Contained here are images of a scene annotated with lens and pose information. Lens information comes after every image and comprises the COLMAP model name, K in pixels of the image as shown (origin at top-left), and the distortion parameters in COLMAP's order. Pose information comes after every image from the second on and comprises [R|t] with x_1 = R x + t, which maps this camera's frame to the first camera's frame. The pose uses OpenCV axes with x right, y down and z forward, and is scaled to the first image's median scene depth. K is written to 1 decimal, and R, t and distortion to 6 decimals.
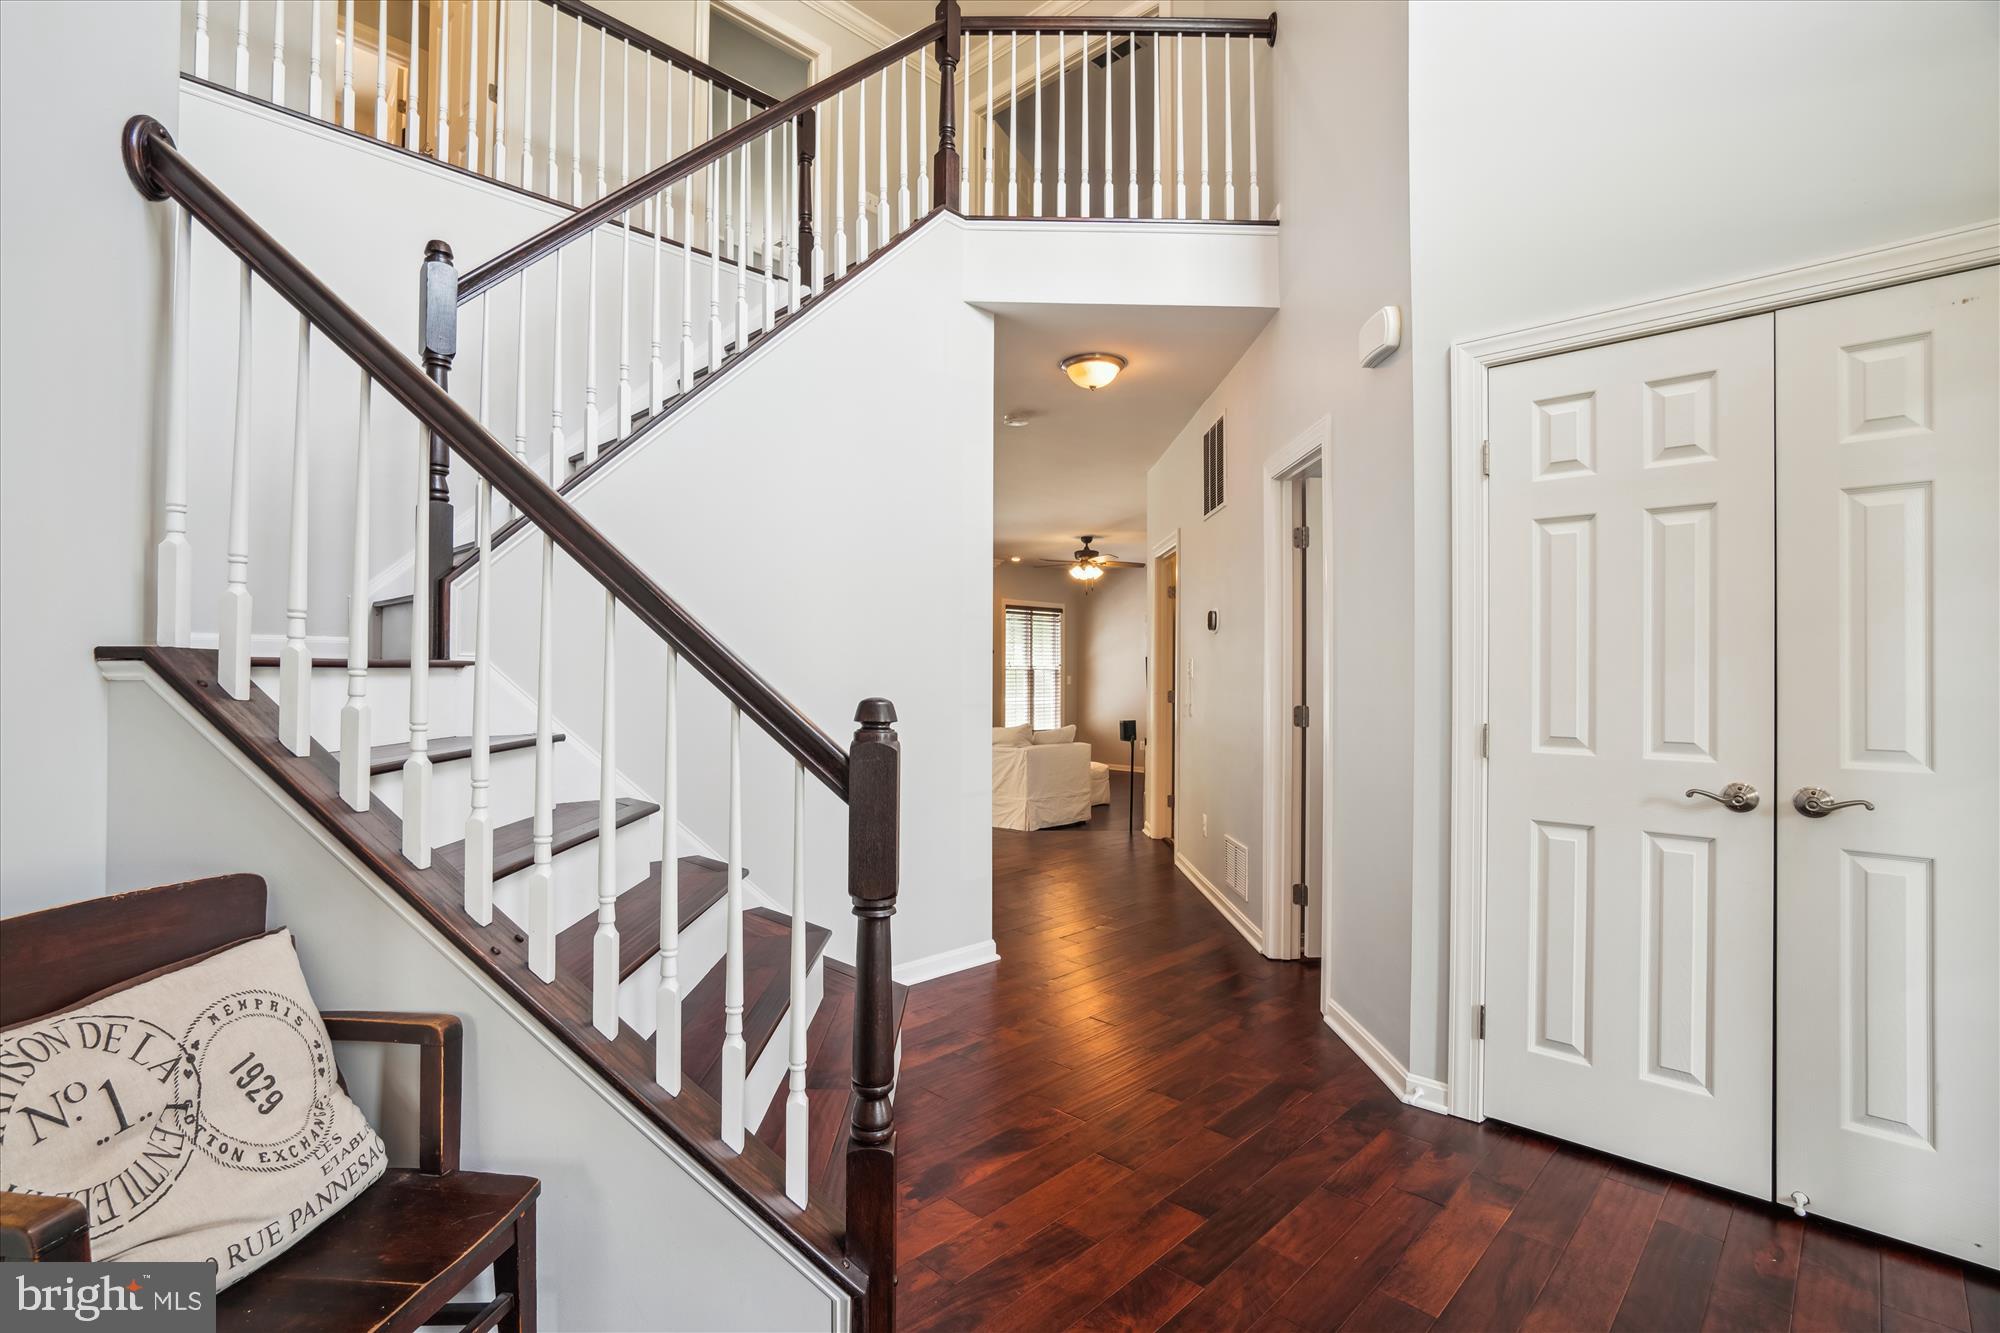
lens RADIAL K [[924.8, 0, 1008.6], [0, 924.8, 671.6], [0, 0, 1]] dist [-0.033801, 0.006866]
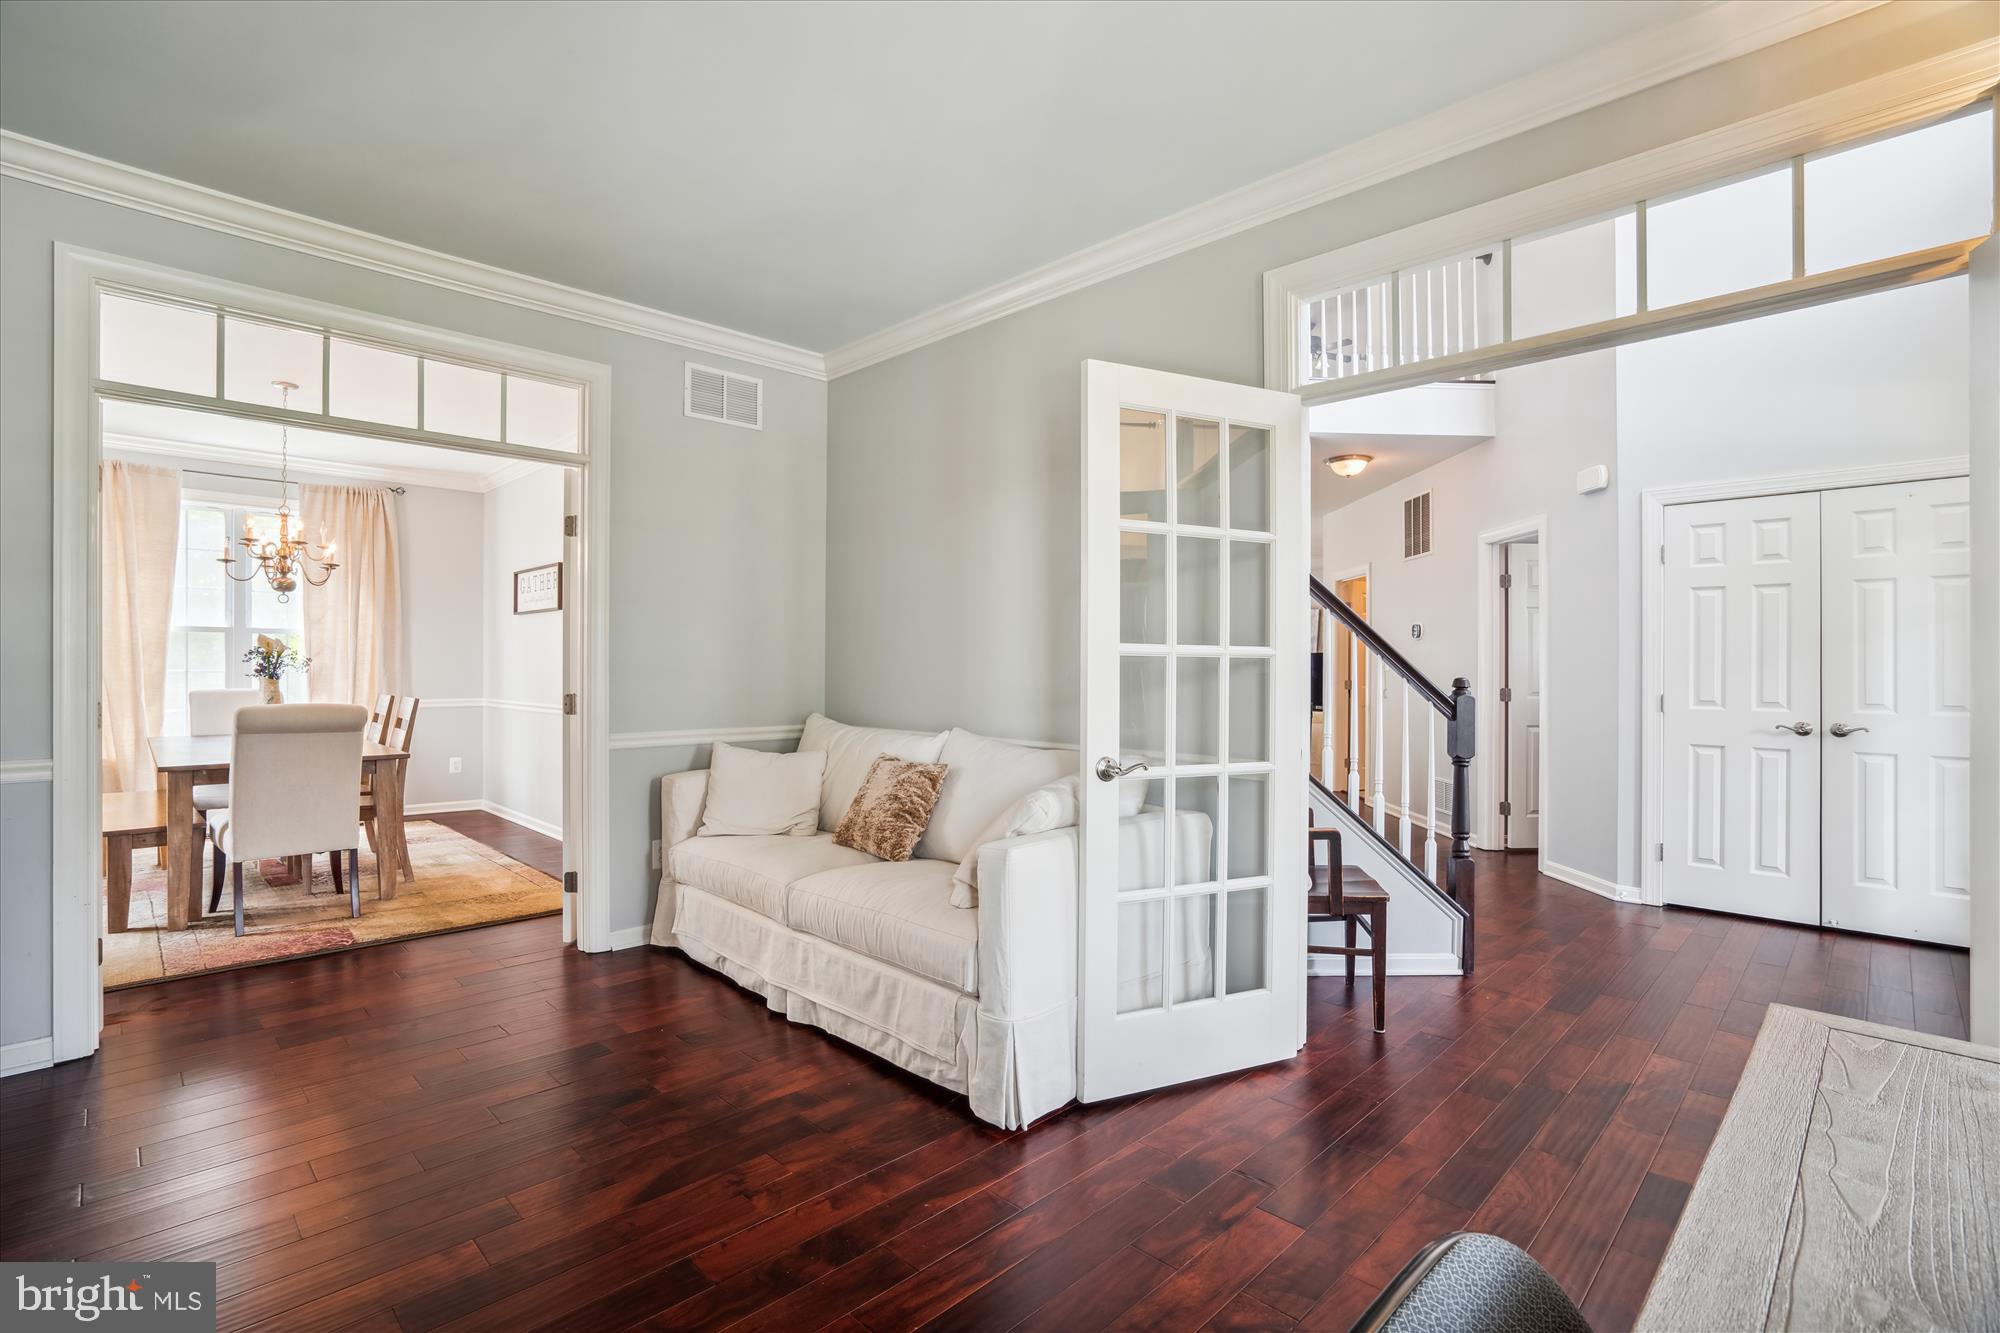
lens RADIAL K [[924.8, 0, 990.2], [0, 924.8, 664.3], [0, 0, 1]] dist [-0.033801, 0.006866]
pose [[0.999772, 0.002289, -0.021241, -0.947777], [-0.002330, 0.999995, -0.001899, 0.001978], [0.021237, 0.001948, 0.999773, -1.037773]]
